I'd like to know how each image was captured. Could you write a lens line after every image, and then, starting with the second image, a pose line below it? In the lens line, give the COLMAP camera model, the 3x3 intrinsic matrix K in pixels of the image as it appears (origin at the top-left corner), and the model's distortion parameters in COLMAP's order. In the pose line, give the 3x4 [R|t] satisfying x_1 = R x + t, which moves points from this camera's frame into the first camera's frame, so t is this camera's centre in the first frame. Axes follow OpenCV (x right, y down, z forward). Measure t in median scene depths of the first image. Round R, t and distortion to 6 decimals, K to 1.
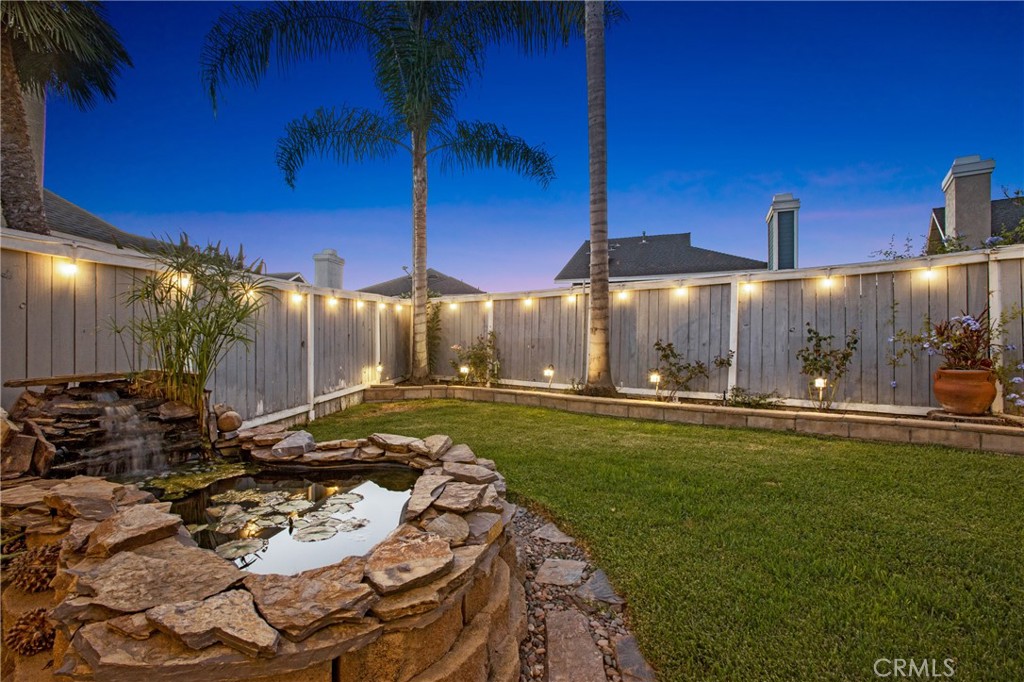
lens RADIAL K [[472.7, 0, 512.0], [0, 472.7, 341.0], [0, 0, 1]] dist [-0.099476, 0.044143]
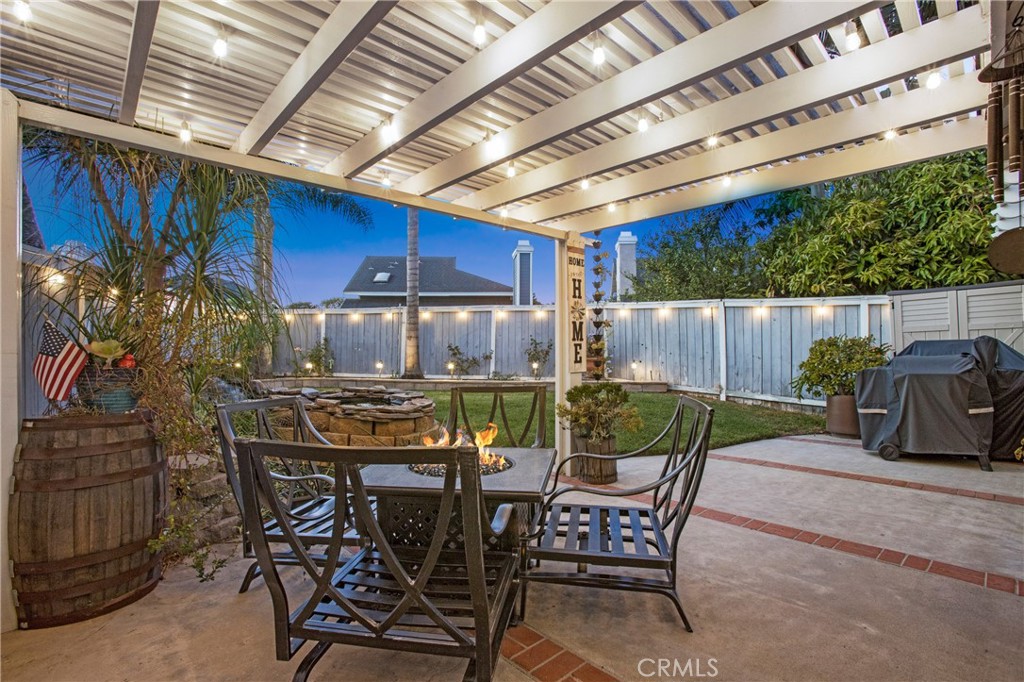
lens RADIAL K [[472.7, 0, 512.0], [0, 472.7, 341.0], [0, 0, 1]] dist [-0.099476, 0.044143]
pose [[0.875796, 0.008011, 0.482615, -0.290904], [-0.001999, 0.999914, -0.012970, 0.007961], [-0.482677, 0.010394, 0.875737, -0.540755]]
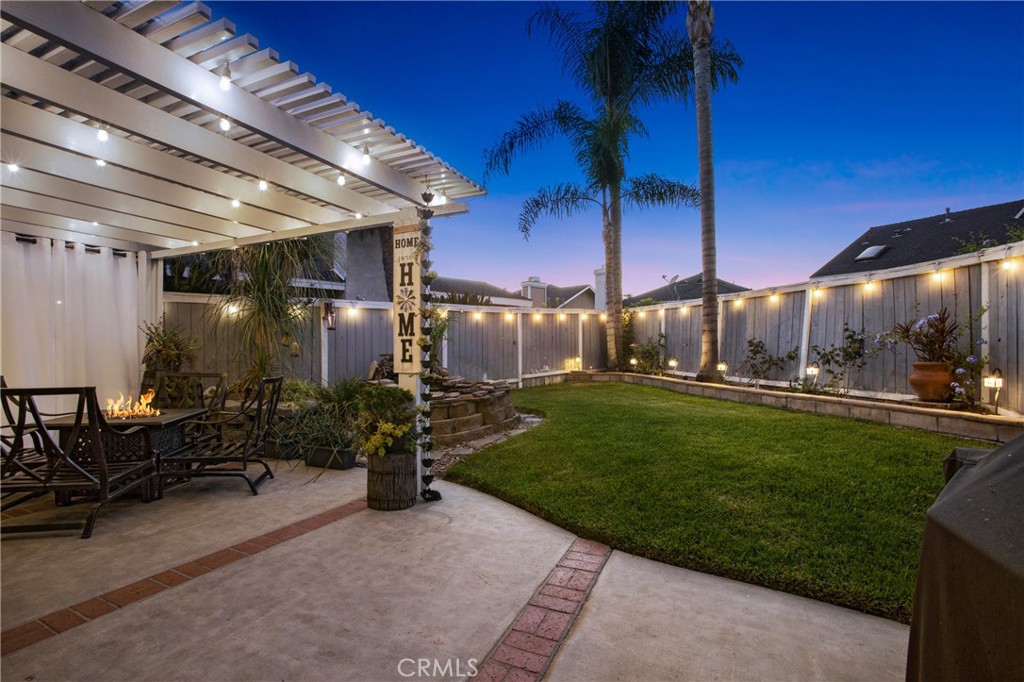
lens RADIAL K [[472.7, 0, 512.0], [0, 472.7, 341.0], [0, 0, 1]] dist [-0.099476, 0.044143]
pose [[0.796223, -0.005601, -0.604978, 0.559201], [0.003610, 0.999983, -0.004506, 0.007762], [0.604993, 0.001404, 0.796230, -0.370332]]
